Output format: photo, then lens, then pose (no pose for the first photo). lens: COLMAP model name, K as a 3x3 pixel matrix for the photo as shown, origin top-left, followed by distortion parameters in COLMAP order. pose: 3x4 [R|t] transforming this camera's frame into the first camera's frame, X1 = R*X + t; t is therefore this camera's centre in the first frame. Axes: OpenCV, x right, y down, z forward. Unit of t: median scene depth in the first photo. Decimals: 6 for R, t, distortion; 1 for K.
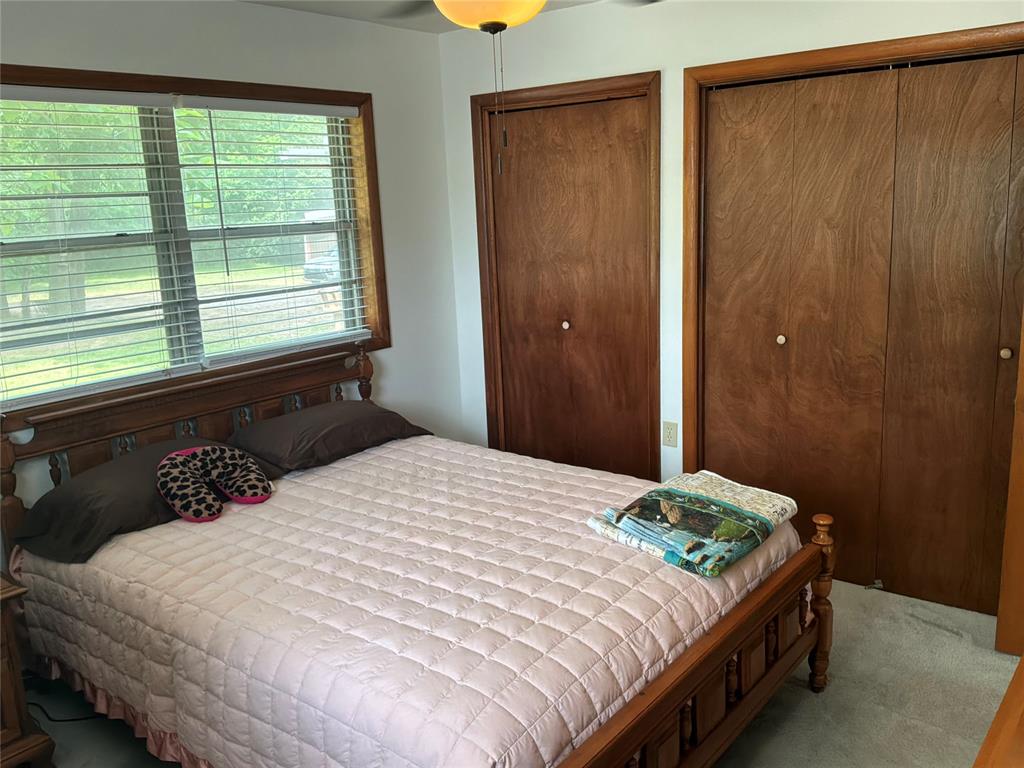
lens RADIAL K [[847.3, 0, 514.8], [0, 847.3, 383.1], [0, 0, 1]] dist [0.142344, -0.313141]
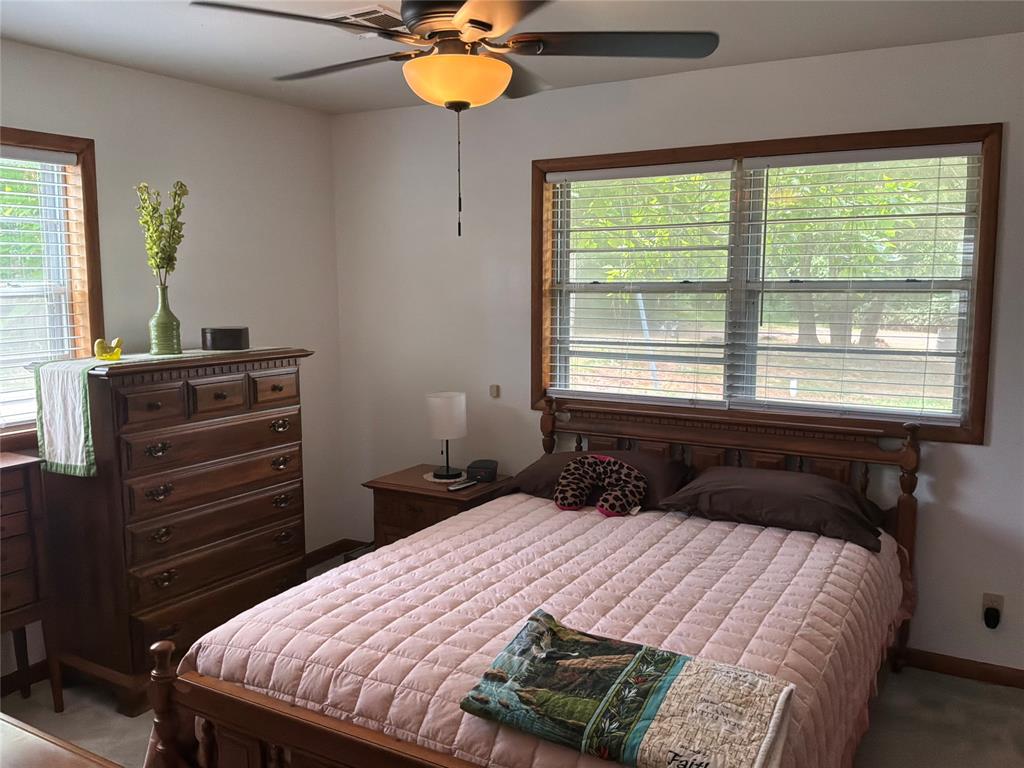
lens RADIAL K [[852.3, 0, 512.0], [0, 852.3, 384.0], [0, 0, 1]] dist [0.042909, 0.001919]
pose [[0.165267, 0.172689, -0.971013, 0.653458], [-0.216363, 0.966916, 0.135135, -0.135739], [0.962223, 0.187758, 0.197163, 0.532678]]
